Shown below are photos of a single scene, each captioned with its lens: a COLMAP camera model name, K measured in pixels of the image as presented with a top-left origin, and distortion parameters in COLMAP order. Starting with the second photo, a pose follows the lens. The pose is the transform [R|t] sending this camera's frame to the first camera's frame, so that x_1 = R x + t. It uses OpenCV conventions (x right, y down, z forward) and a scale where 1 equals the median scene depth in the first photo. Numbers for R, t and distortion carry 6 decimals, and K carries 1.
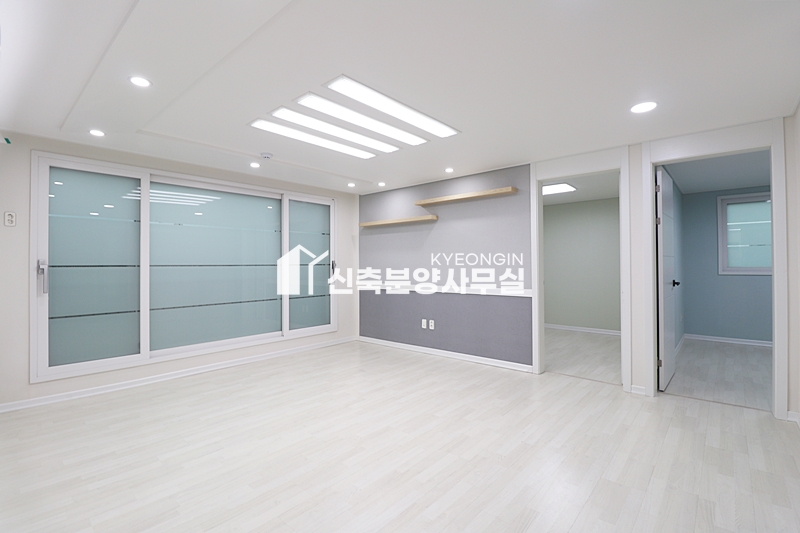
lens RADIAL K [[368.2, 0, 403.7], [0, 368.2, 262.3], [0, 0, 1]] dist [0.000542, -0.015147]
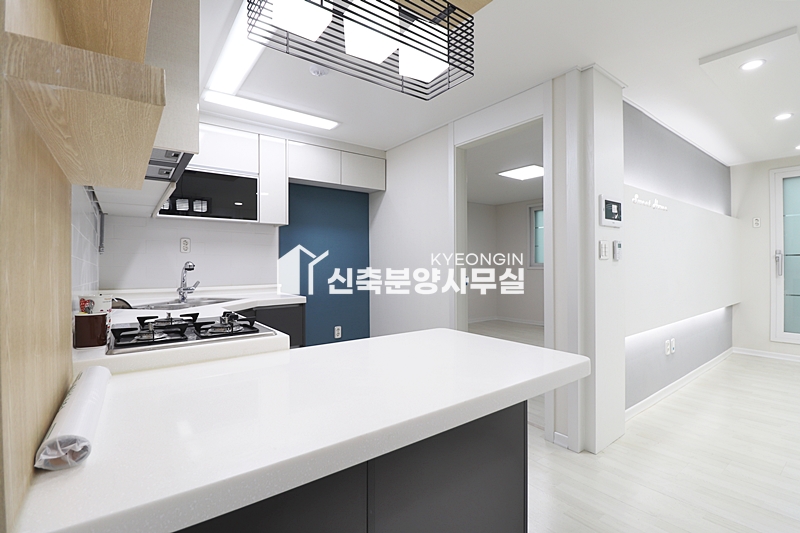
lens RADIAL K [[368.2, 0, 403.7], [0, 368.2, 262.3], [0, 0, 1]] dist [0.000542, -0.015147]
pose [[-0.210456, 0.004229, -0.977594, 0.400168], [0.015494, 0.999879, 0.000990, 0.009979], [0.977481, -0.014939, -0.210496, -0.046442]]
